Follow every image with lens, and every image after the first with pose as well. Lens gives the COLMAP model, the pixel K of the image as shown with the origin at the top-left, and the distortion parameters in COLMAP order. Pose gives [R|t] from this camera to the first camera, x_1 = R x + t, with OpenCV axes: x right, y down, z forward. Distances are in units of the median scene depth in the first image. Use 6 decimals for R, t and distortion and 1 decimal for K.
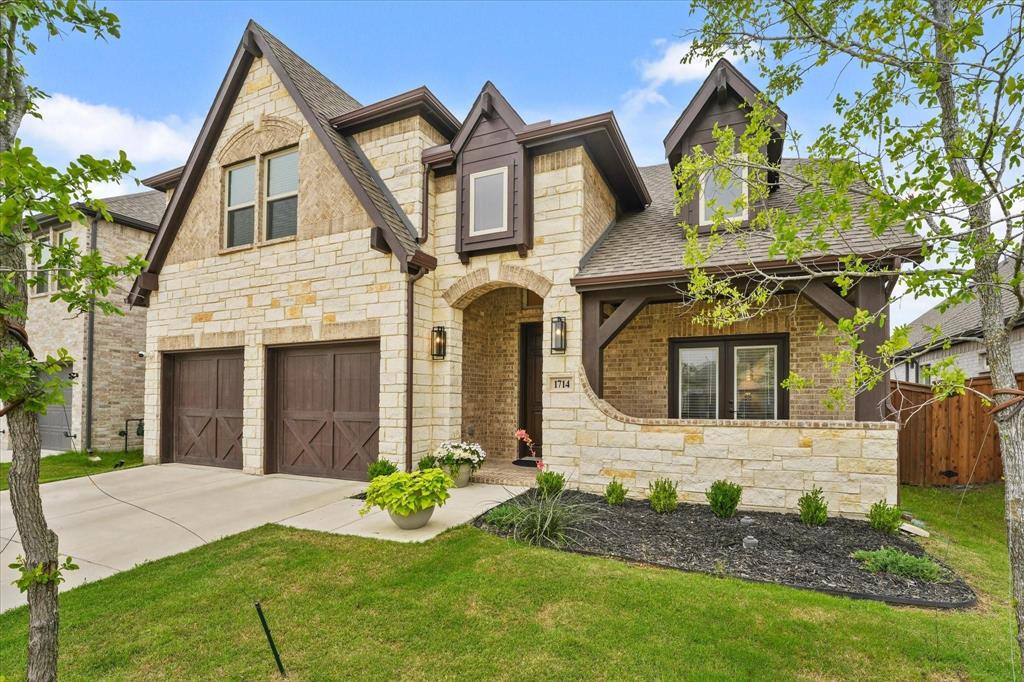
lens RADIAL K [[464.4, 0, 526.4], [0, 464.4, 374.7], [0, 0, 1]] dist [-0.019220, -0.001297]
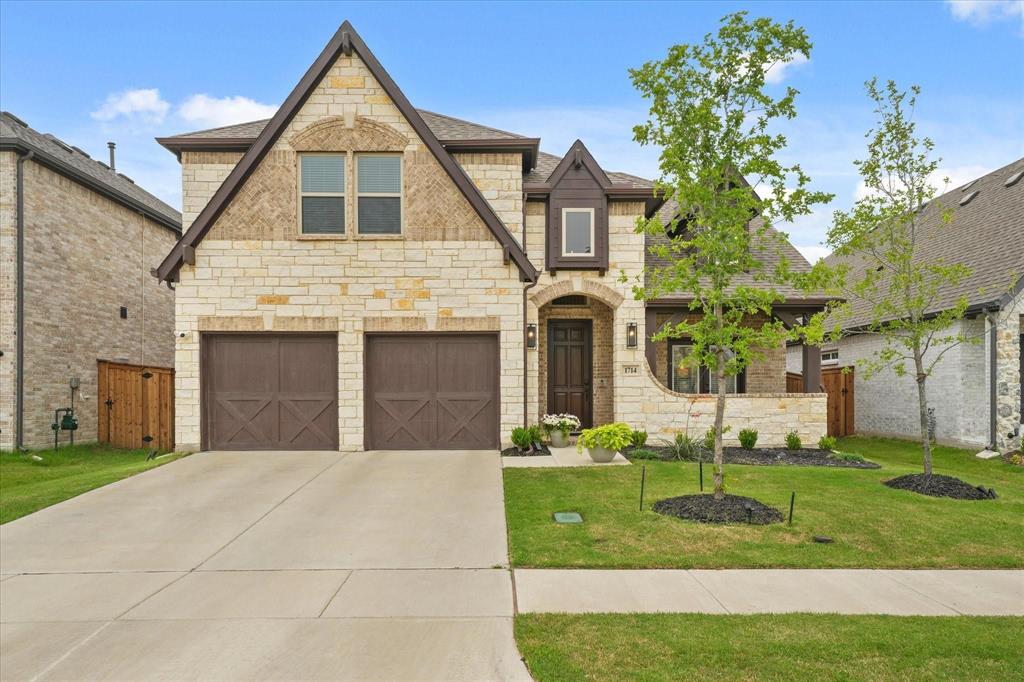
lens RADIAL K [[616.8, 0, 503.5], [0, 616.8, 355.1], [0, 0, 1]] dist [0.008719, 0.002654]
pose [[0.915907, 0.019435, 0.400919, -0.925551], [-0.016659, 0.999807, -0.010410, 0.000273], [-0.401044, 0.002856, 0.916054, -0.501284]]
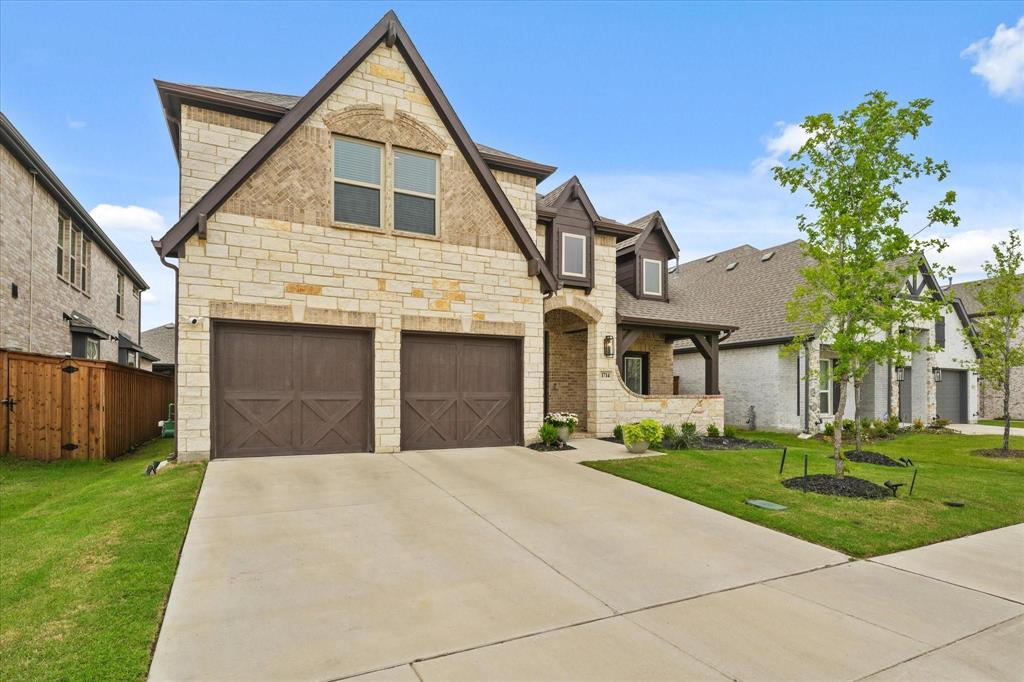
lens RADIAL K [[495.4, 0, 492.0], [0, 495.4, 365.7], [0, 0, 1]] dist [-0.009093, 0.000159]
pose [[0.674246, 0.043151, 0.737245, -1.378177], [-0.040444, 0.998951, -0.021481, 0.037107], [-0.737398, -0.015334, 0.675284, 0.083245]]
